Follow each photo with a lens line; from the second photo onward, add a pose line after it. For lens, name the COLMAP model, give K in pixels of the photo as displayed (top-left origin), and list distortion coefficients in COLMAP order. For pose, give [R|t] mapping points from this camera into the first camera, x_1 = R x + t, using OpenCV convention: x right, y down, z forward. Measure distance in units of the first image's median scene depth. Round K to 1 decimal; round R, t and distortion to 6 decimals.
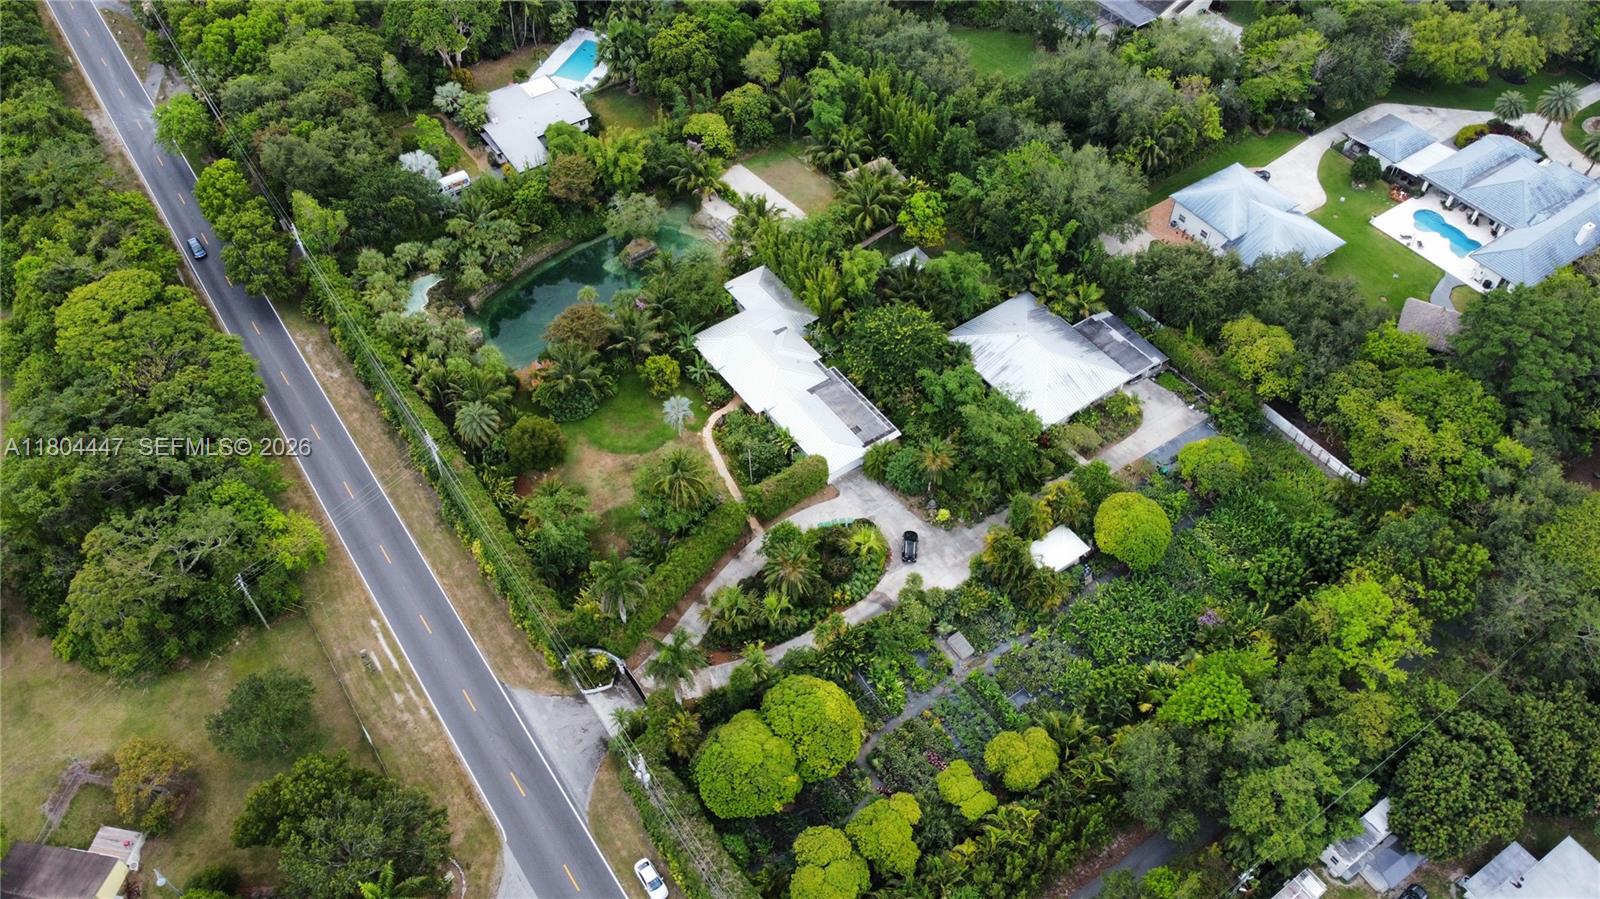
lens RADIAL K [[1212.9, 0, 800.0], [0, 1212.9, 449.5], [0, 0, 1]] dist [-0.003034, -0.003473]
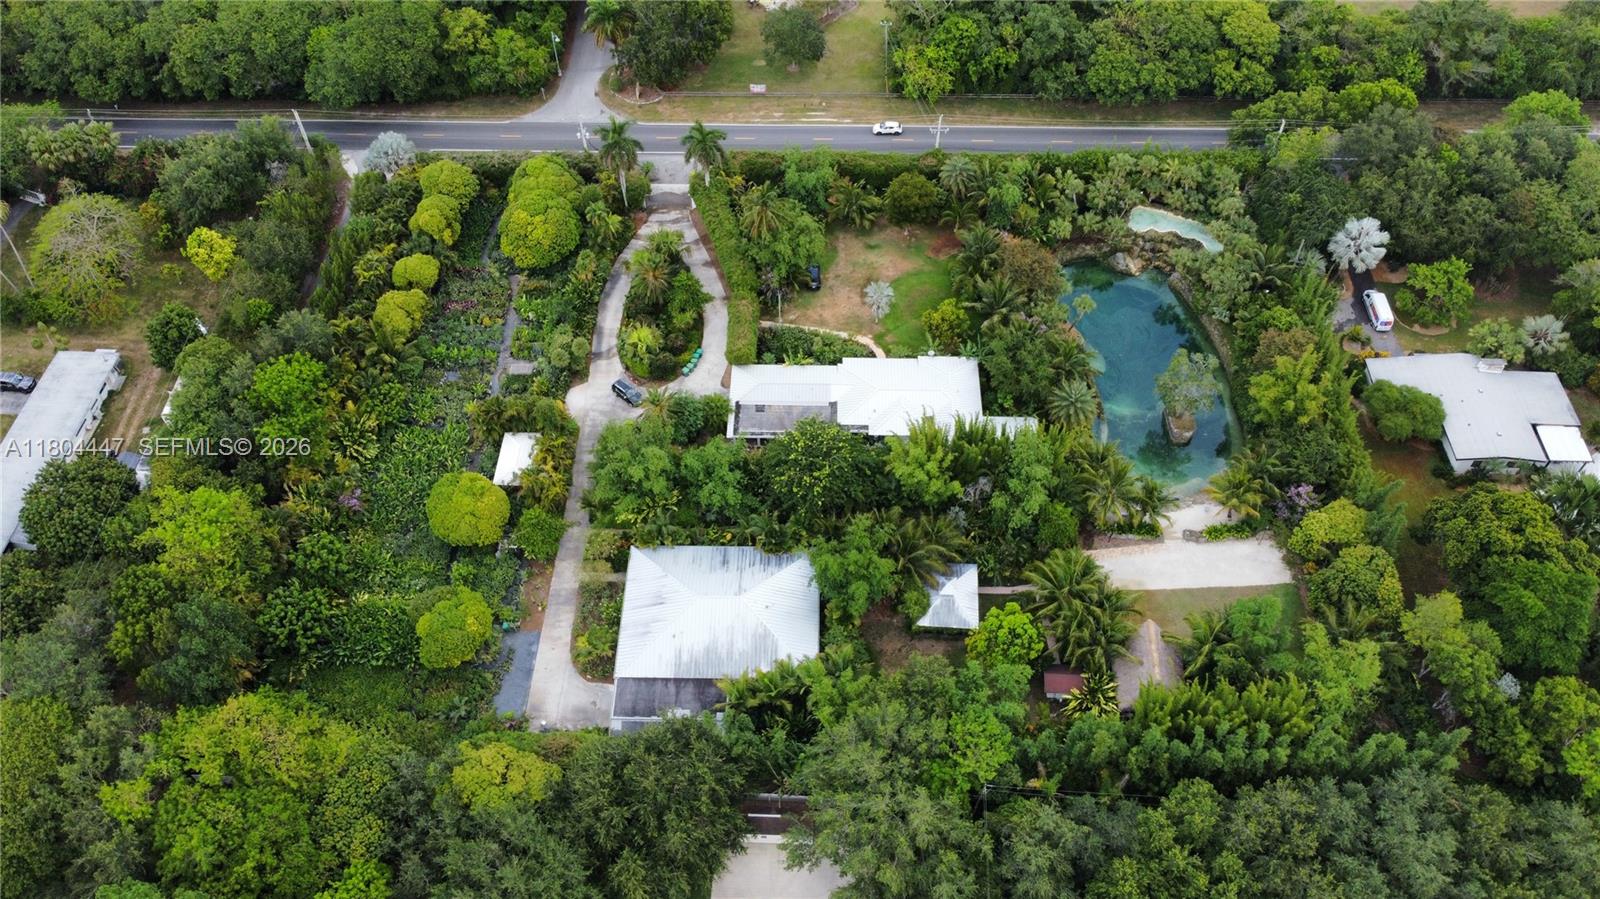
lens RADIAL K [[1212.9, 0, 800.0], [0, 1212.9, 449.5], [0, 0, 1]] dist [-0.003034, -0.003473]
pose [[-0.595425, 0.636827, -0.489817, 0.475815], [-0.597548, 0.056500, 0.799840, -0.734505], [0.537034, 0.768934, 0.346893, 0.660013]]
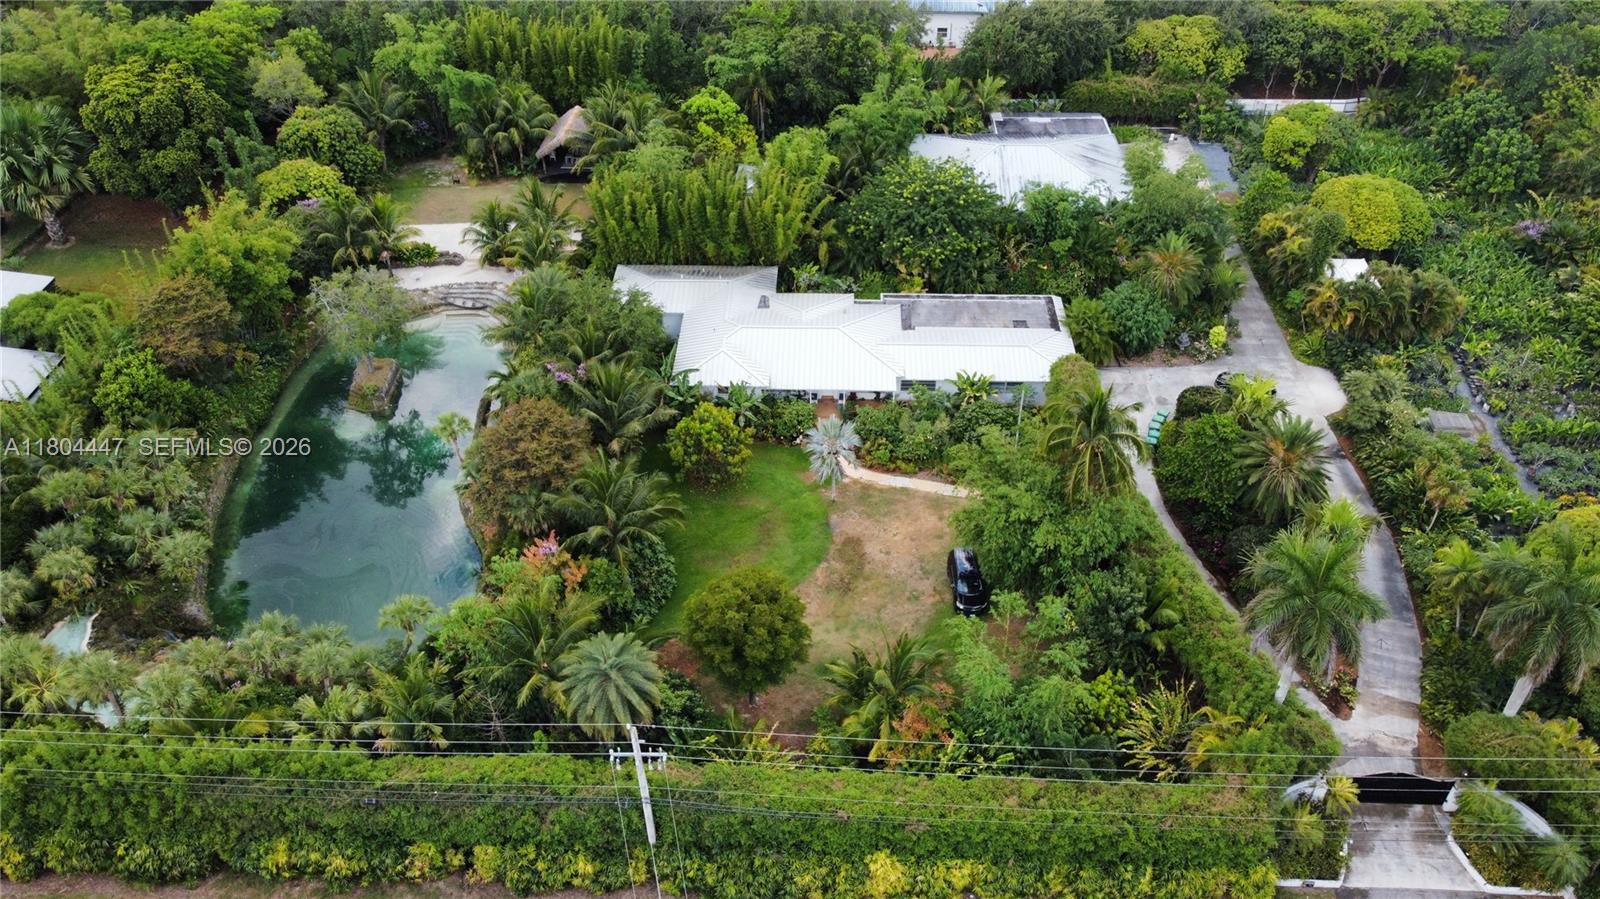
lens RADIAL K [[1212.9, 0, 800.0], [0, 1212.9, 449.5], [0, 0, 1]] dist [-0.003034, -0.003473]
pose [[0.603728, -0.505665, 0.616292, -0.399064], [0.612327, 0.789166, 0.047663, -0.058901], [-0.510458, 0.348597, 0.786074, 0.553444]]
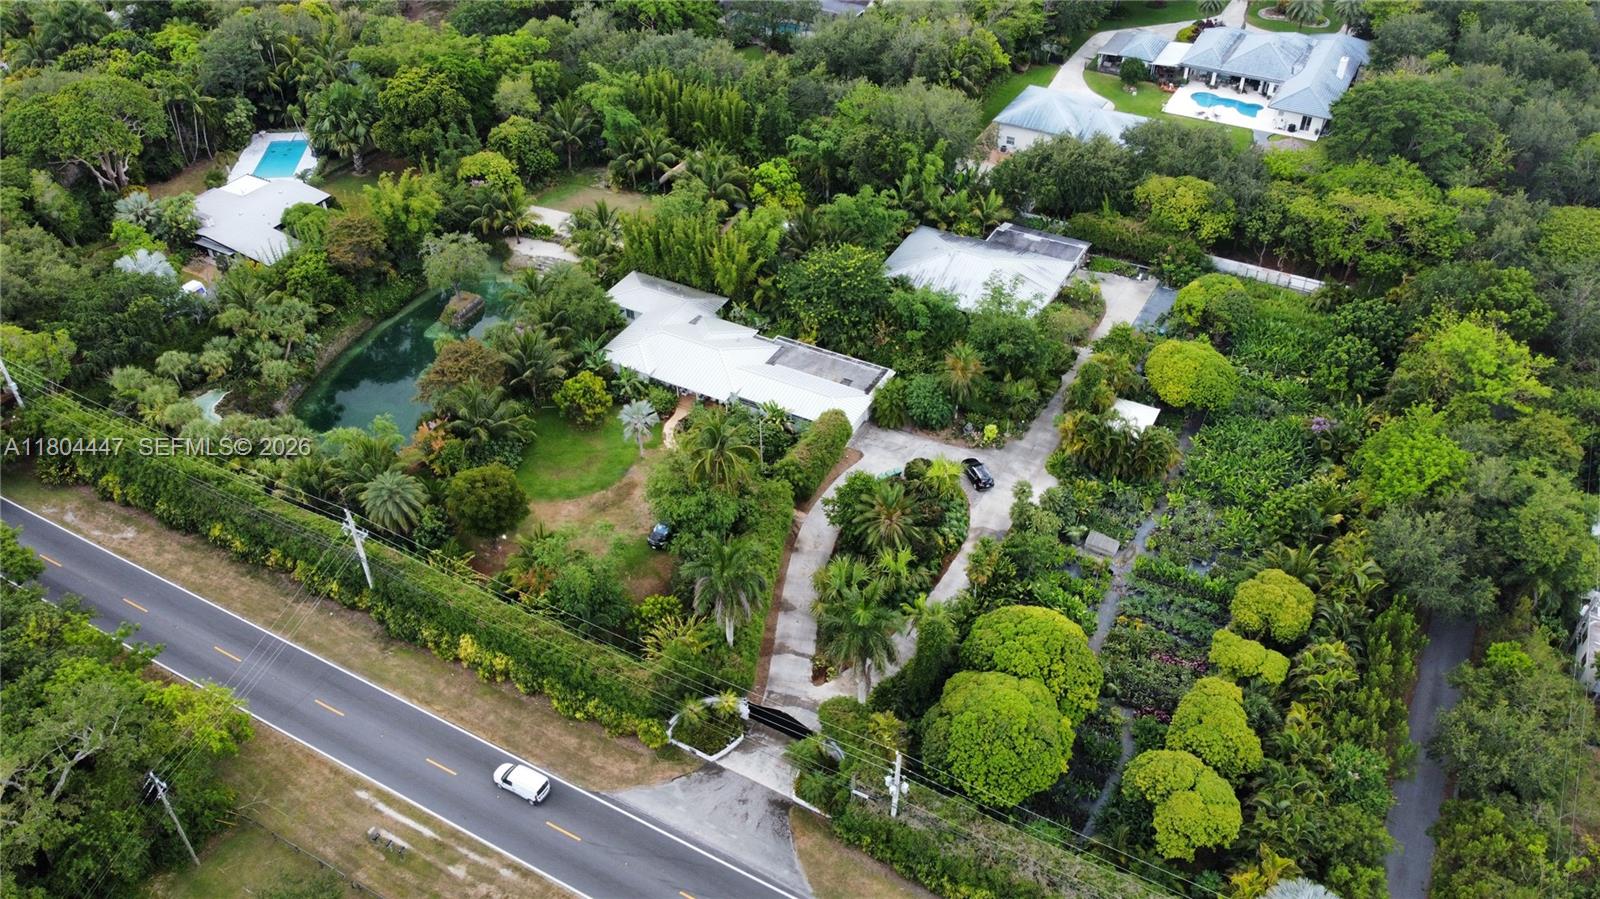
lens RADIAL K [[1212.9, 0, 800.0], [0, 1212.9, 449.5], [0, 0, 1]] dist [-0.003034, -0.003473]
pose [[0.895158, -0.283548, 0.343937, -0.260916], [0.341552, 0.932106, -0.120505, 0.107843], [-0.286417, 0.225344, 0.931228, 0.226938]]
